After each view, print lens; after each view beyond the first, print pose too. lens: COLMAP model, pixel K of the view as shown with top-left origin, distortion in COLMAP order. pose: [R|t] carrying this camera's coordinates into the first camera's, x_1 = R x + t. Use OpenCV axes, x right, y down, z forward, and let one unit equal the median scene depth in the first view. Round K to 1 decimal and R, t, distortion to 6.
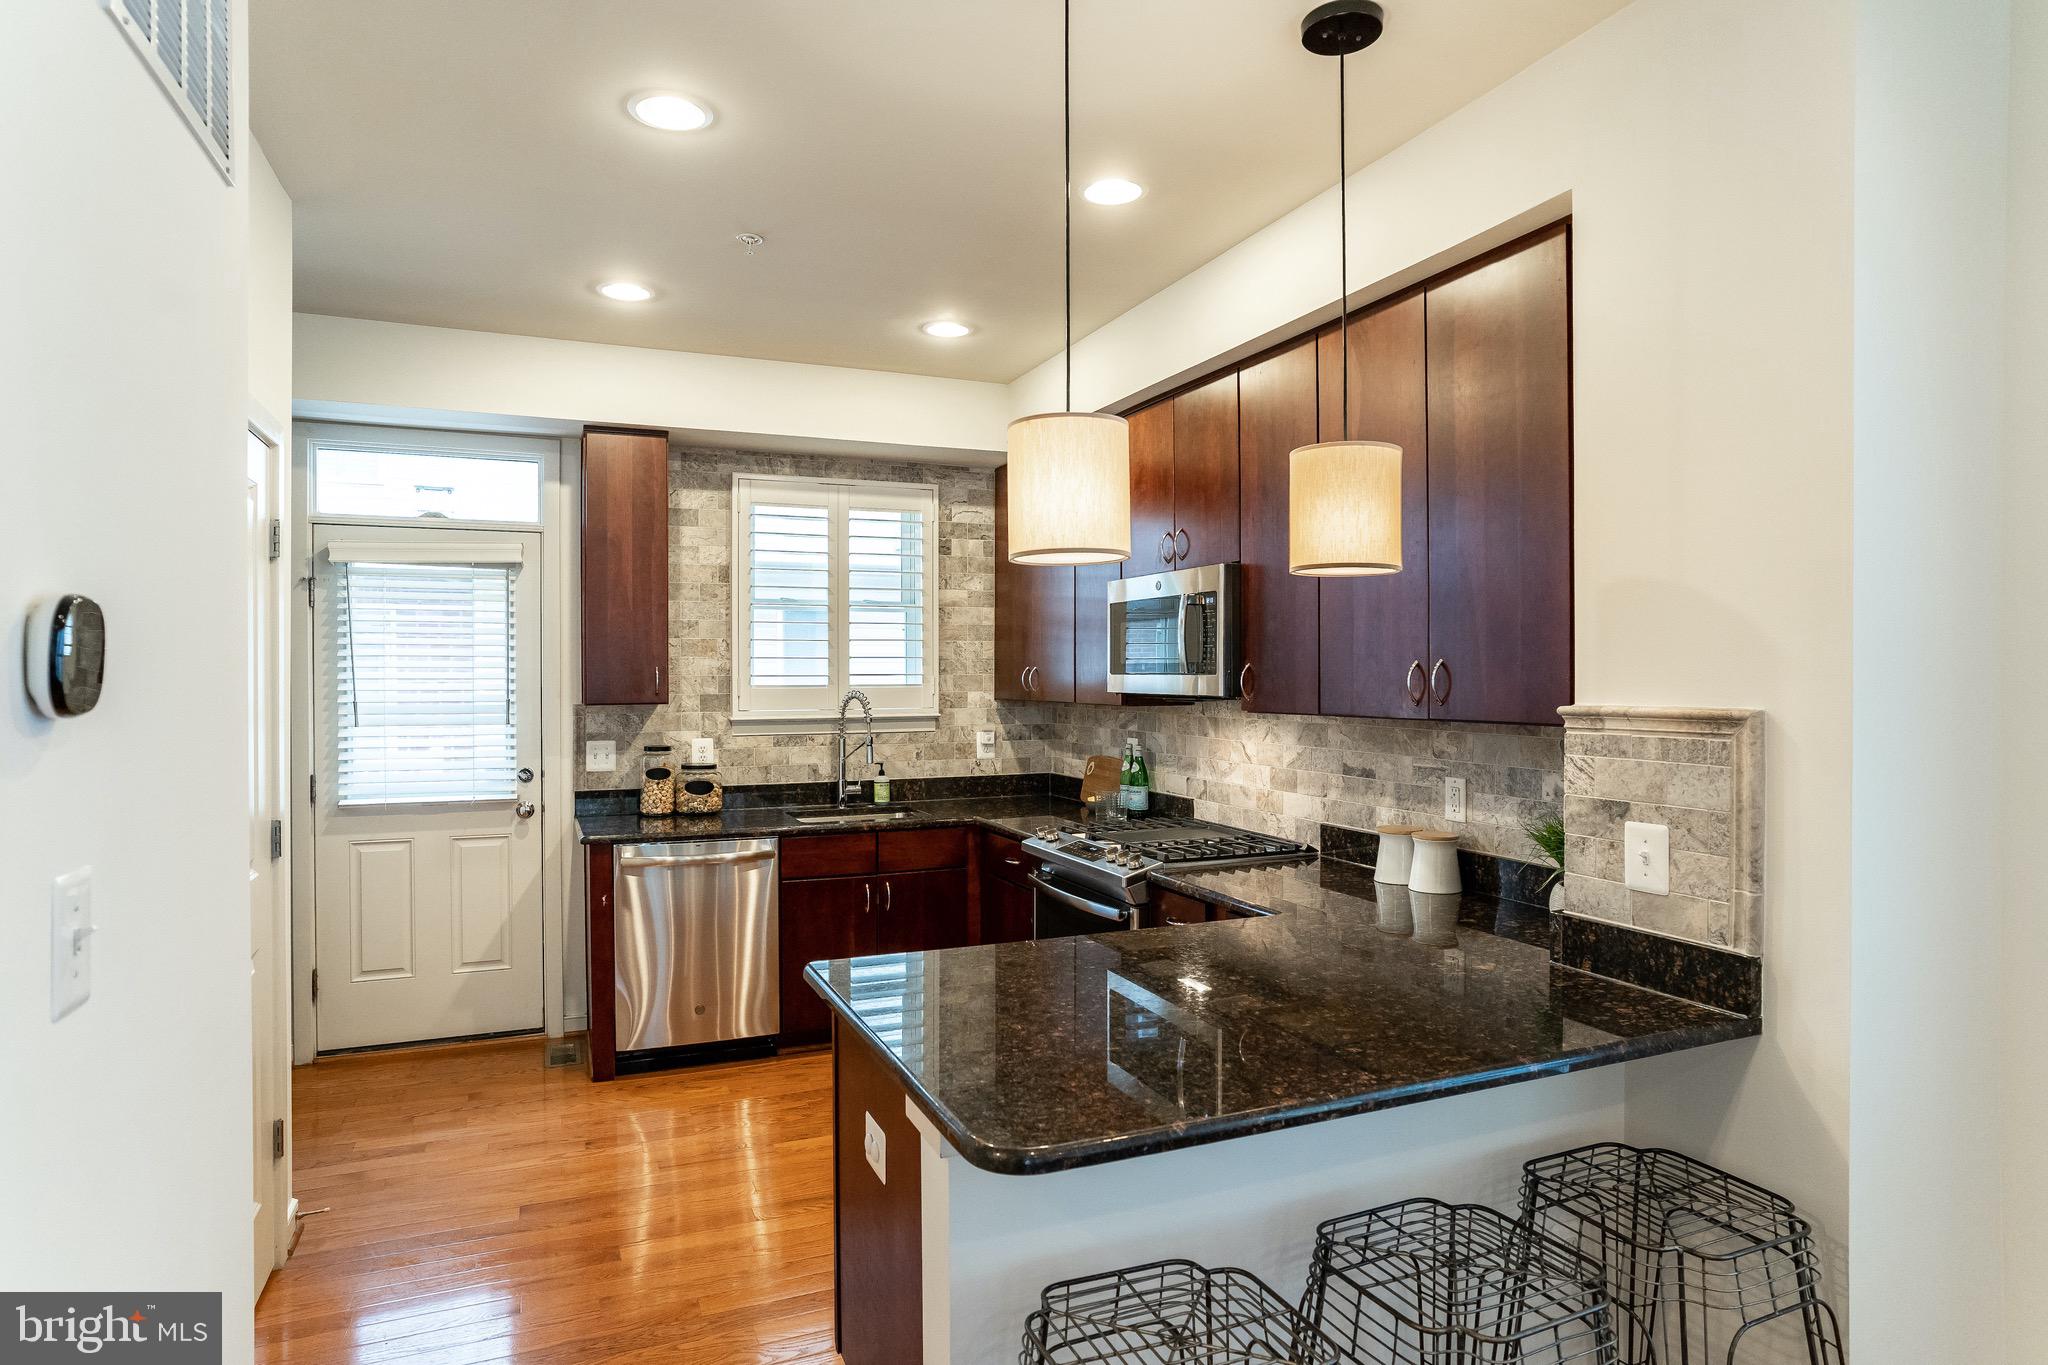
lens RADIAL K [[1198.0, 0, 1023.4], [0, 1198.0, 675.0], [0, 0, 1]] dist [0.003152, 0.013077]
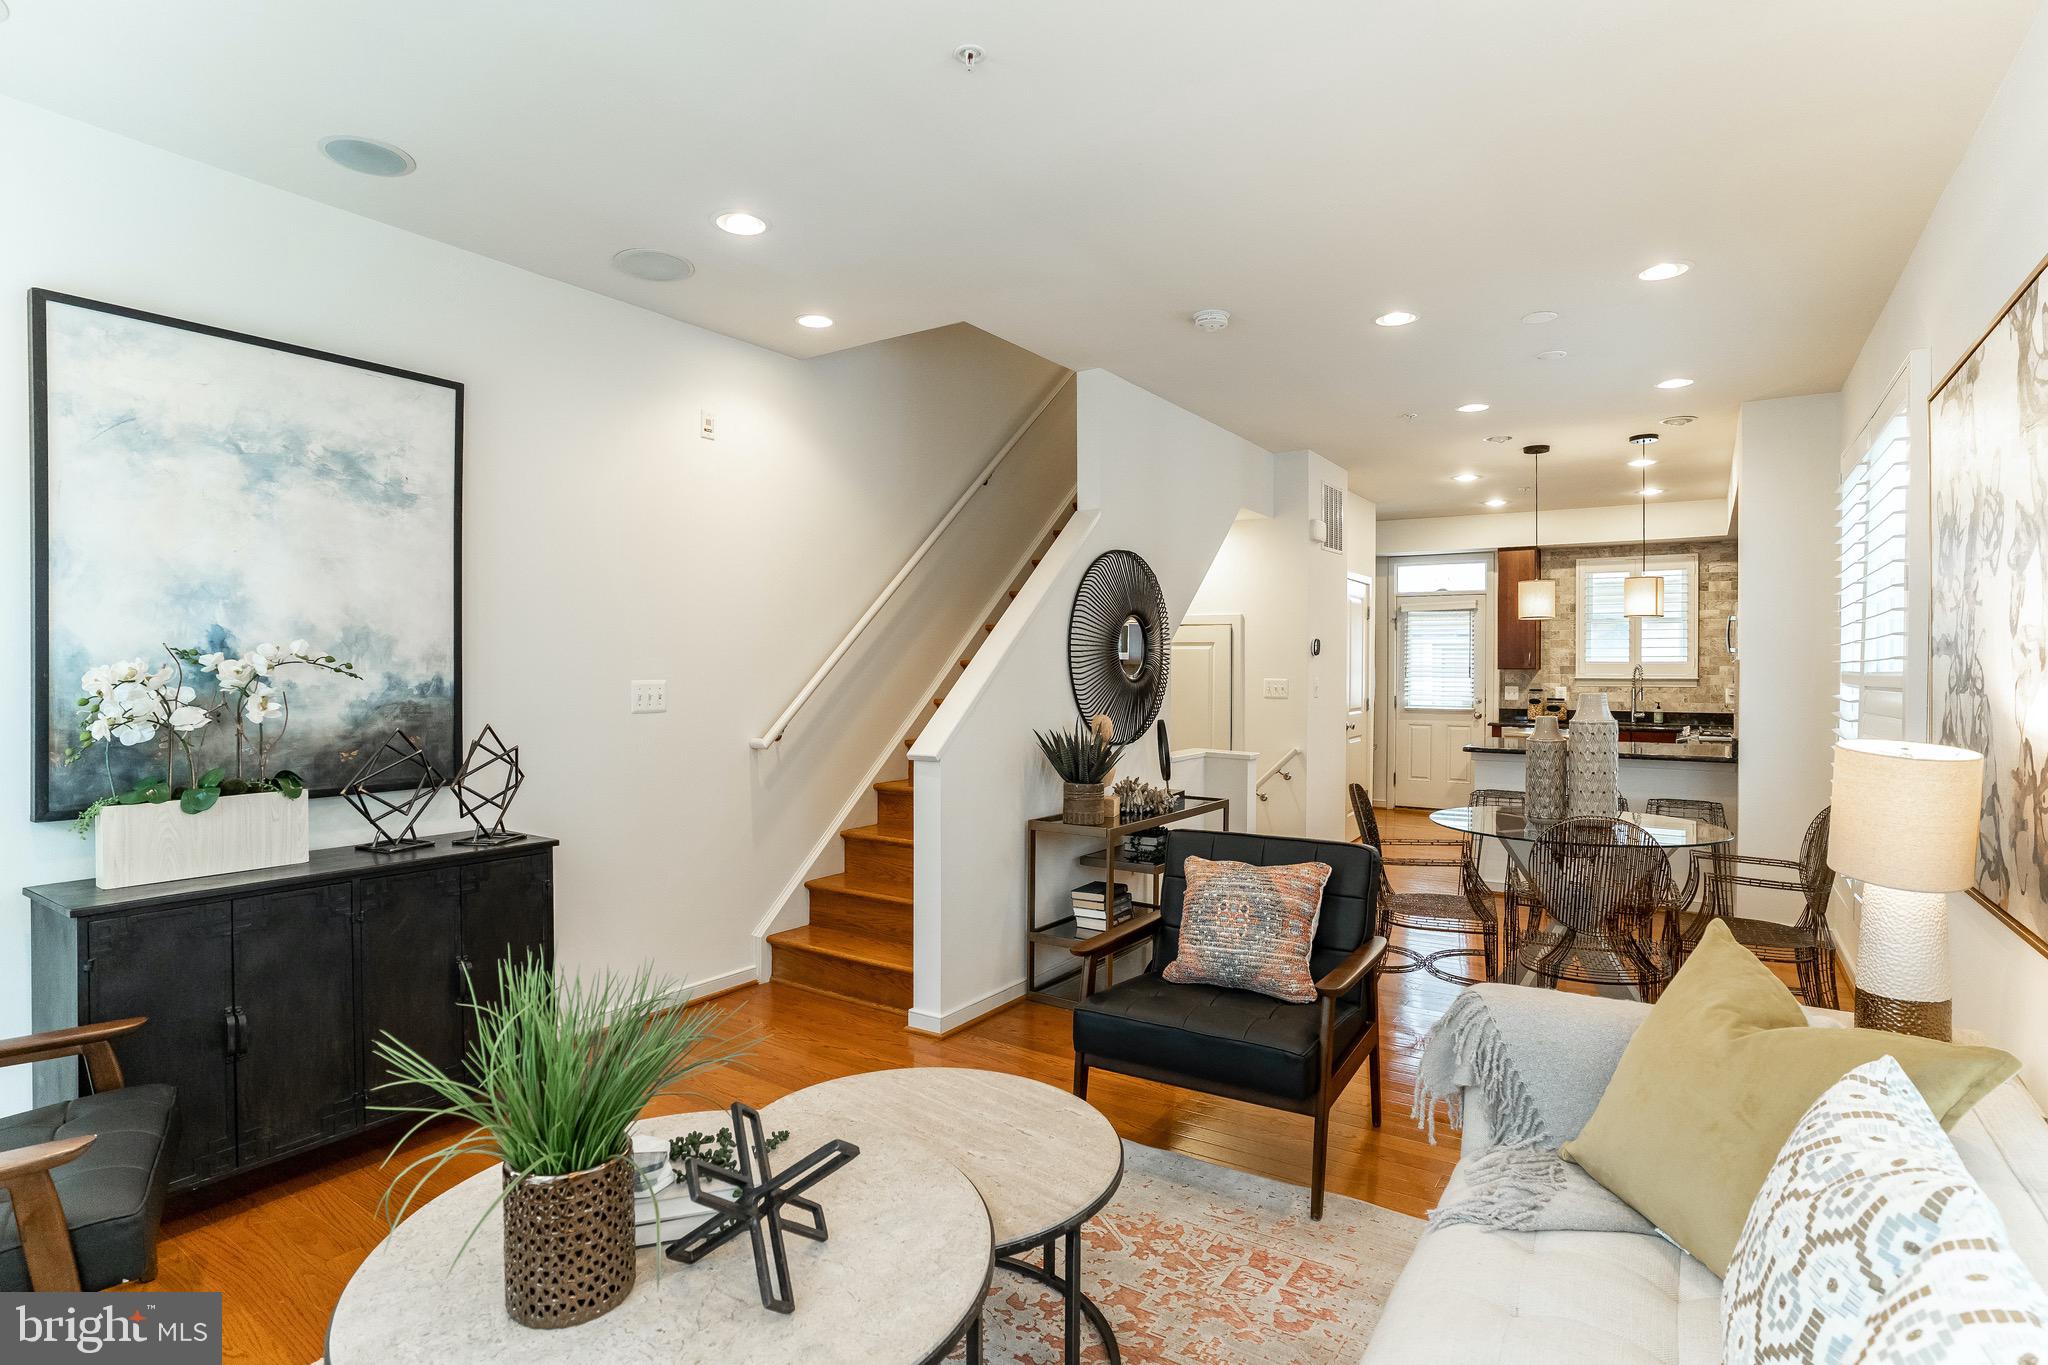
lens RADIAL K [[1010.3, 0, 1024.2], [0, 1010.3, 677.5], [0, 0, 1]] dist [0.001050, 0.000975]
pose [[0.540830, 0.012203, -0.841044, 0.715370], [-0.011729, 0.999907, 0.006966, 0.035355], [0.841050, 0.006097, 0.540923, -0.752001]]
